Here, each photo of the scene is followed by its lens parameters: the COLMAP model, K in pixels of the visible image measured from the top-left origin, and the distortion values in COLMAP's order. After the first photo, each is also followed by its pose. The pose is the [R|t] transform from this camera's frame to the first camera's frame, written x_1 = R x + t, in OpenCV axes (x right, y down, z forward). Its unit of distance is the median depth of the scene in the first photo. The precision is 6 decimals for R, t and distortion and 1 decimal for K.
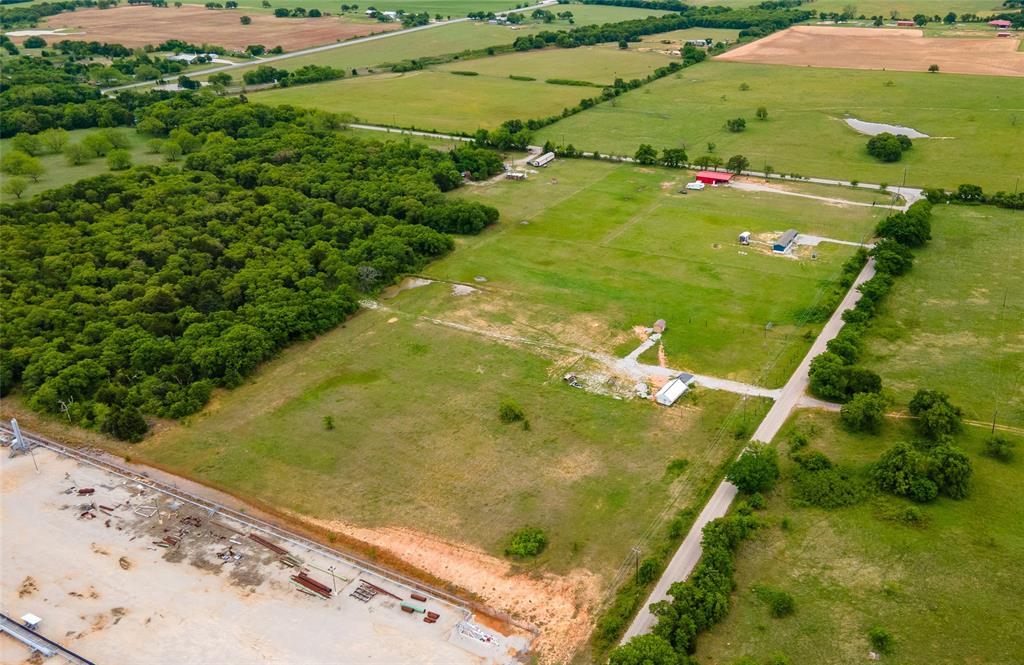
lens RADIAL K [[848.4, 0, 602.3], [0, 848.4, 322.1], [0, 0, 1]] dist [0.022243, 0.030784]
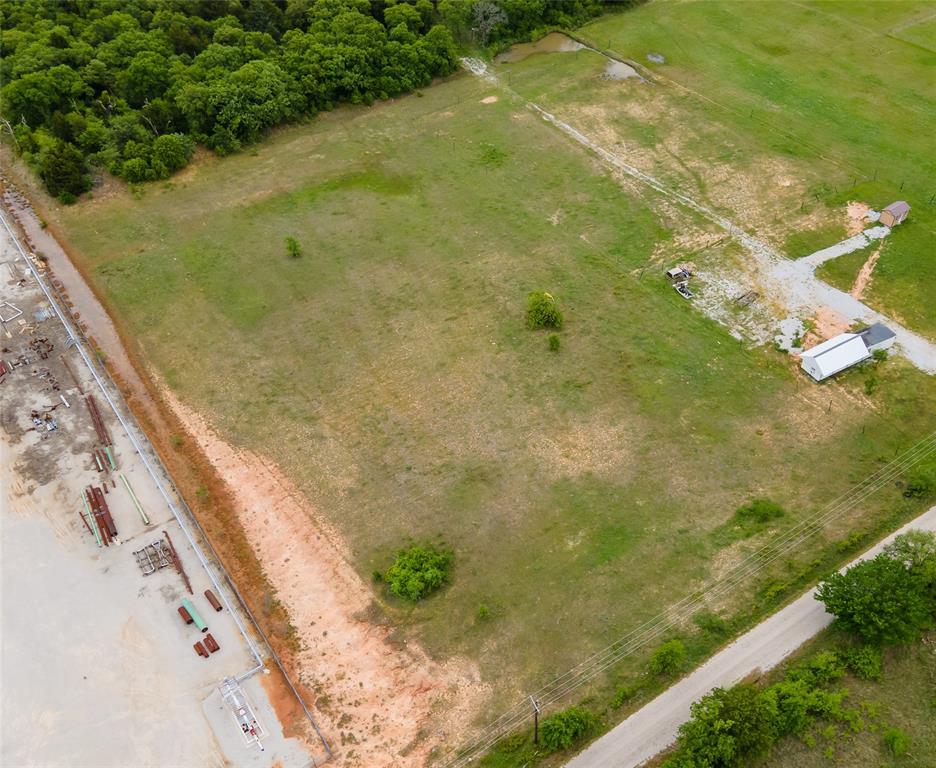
lens RADIAL K [[868.9, 0, 524.7], [0, 868.9, 463.9], [0, 0, 1]] dist [0.037174, 0.000000]
pose [[0.886635, 0.342355, -0.310922, 0.098723], [-0.196274, 0.887313, 0.417316, -0.046955], [0.418755, -0.308981, 0.853917, 0.407242]]
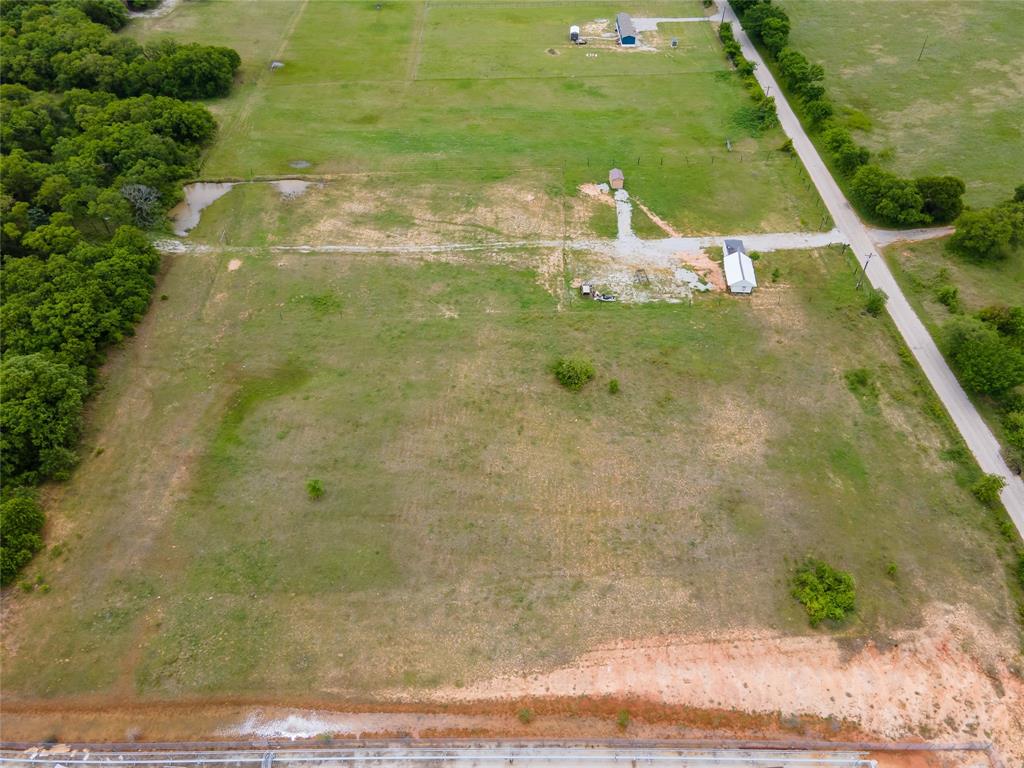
lens RADIAL K [[745.1, 0, 513.5], [0, 745.1, 376.5], [0, 0, 1]] dist [0.031338, 0.027215]
pose [[0.892614, -0.316393, 0.321147, -0.312489], [0.197444, 0.914769, 0.352439, -0.096171], [-0.405284, -0.251184, 0.879006, 0.472864]]
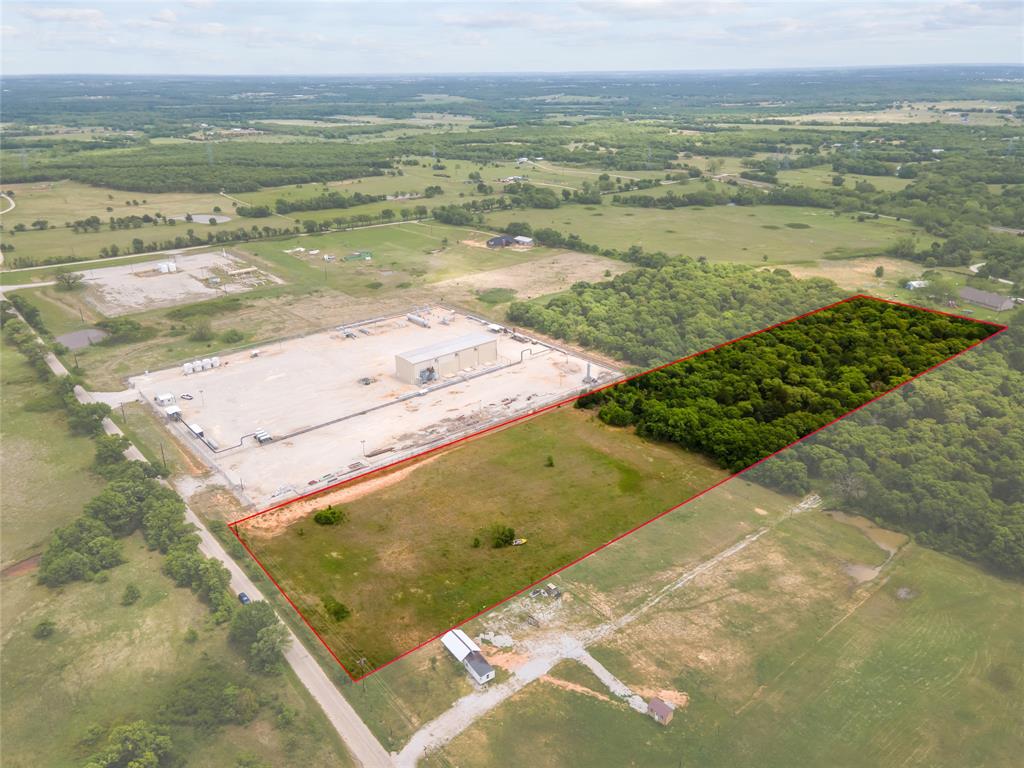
lens RADIAL K [[745.1, 0, 519.2], [0, 745.1, 389.0], [0, 0, 1]] dist [0.031338, 0.027215]
pose [[-0.382383, 0.368979, -0.847135, 0.551620], [-0.392757, 0.764959, 0.510470, -0.472535], [0.836376, 0.527913, -0.147588, 0.980543]]
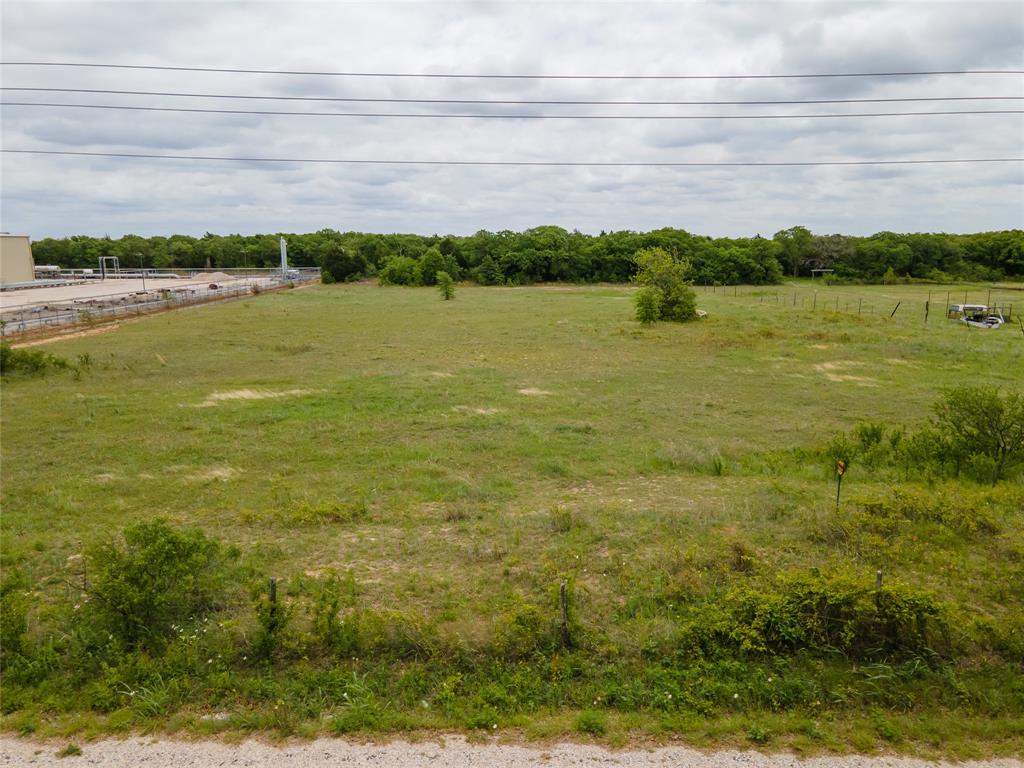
lens RADIAL K [[745.1, 0, 519.6], [0, 745.1, 384.2], [0, 0, 1]] dist [0.031338, 0.027215]
pose [[0.451635, 0.163429, -0.877107, 0.122073], [-0.378197, 0.925456, -0.022302, 0.154381], [0.808080, 0.341792, 0.479777, 0.761162]]
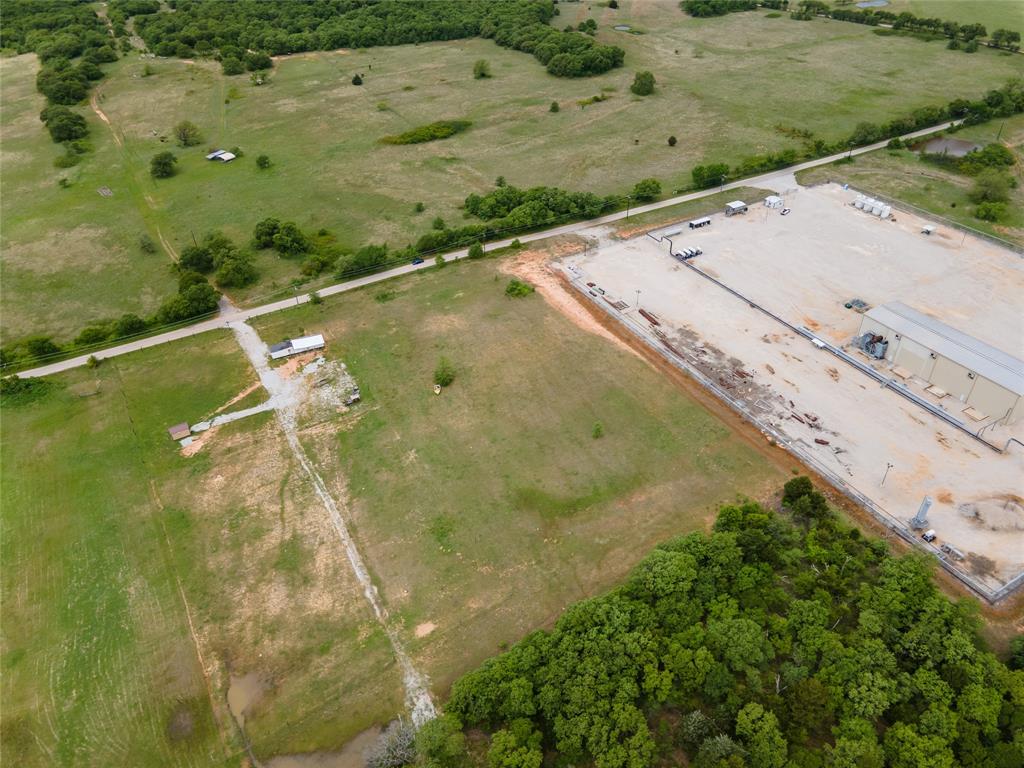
lens RADIAL K [[745.1, 0, 516.1], [0, 745.1, 385.4], [0, 0, 1]] dist [0.031338, 0.027215]
pose [[-0.833368, -0.316958, 0.452808, -0.559786], [0.259207, 0.499446, 0.826659, -0.577850], [-0.488169, 0.806282, -0.334065, 1.180510]]
